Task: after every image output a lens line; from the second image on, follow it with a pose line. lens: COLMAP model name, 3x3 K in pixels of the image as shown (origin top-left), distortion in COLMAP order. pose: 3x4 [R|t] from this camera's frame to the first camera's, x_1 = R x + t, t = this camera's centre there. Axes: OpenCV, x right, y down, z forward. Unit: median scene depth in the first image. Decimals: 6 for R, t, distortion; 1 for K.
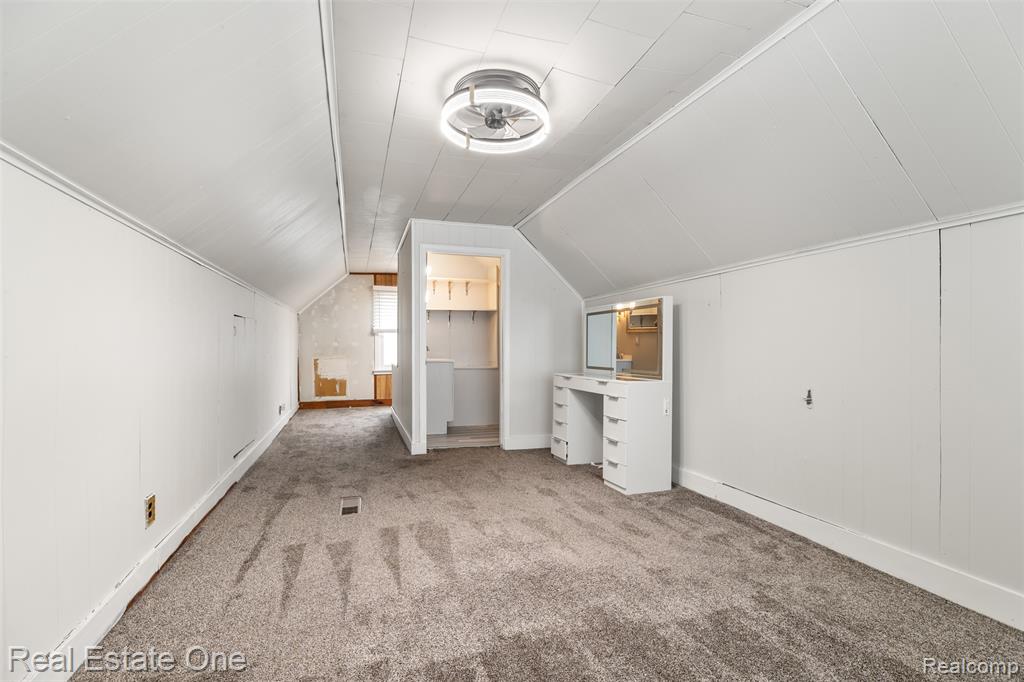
lens RADIAL K [[468.6, 0, 510.3], [0, 468.6, 348.0], [0, 0, 1]] dist [0.000983, 0.000105]
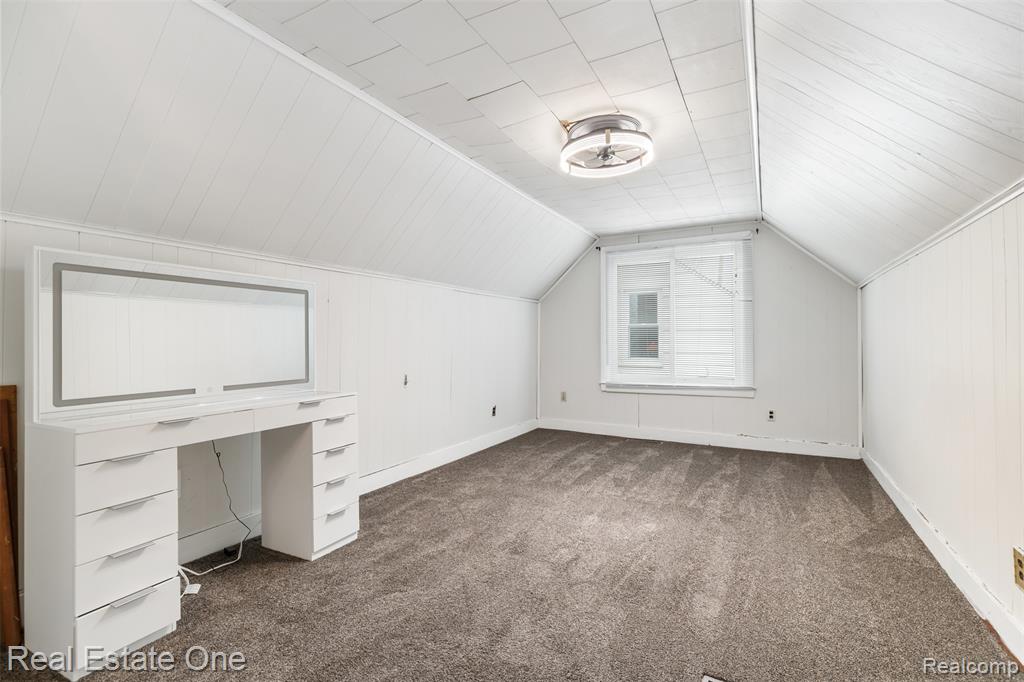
lens RADIAL K [[468.6, 0, 511.7], [0, 468.6, 342.6], [0, 0, 1]] dist [0.000983, 0.000105]
pose [[-0.684401, 0.002954, 0.729100, -0.341260], [0.007038, 0.999972, 0.002555, -0.006074], [-0.729072, 0.006880, -0.684403, 0.933939]]
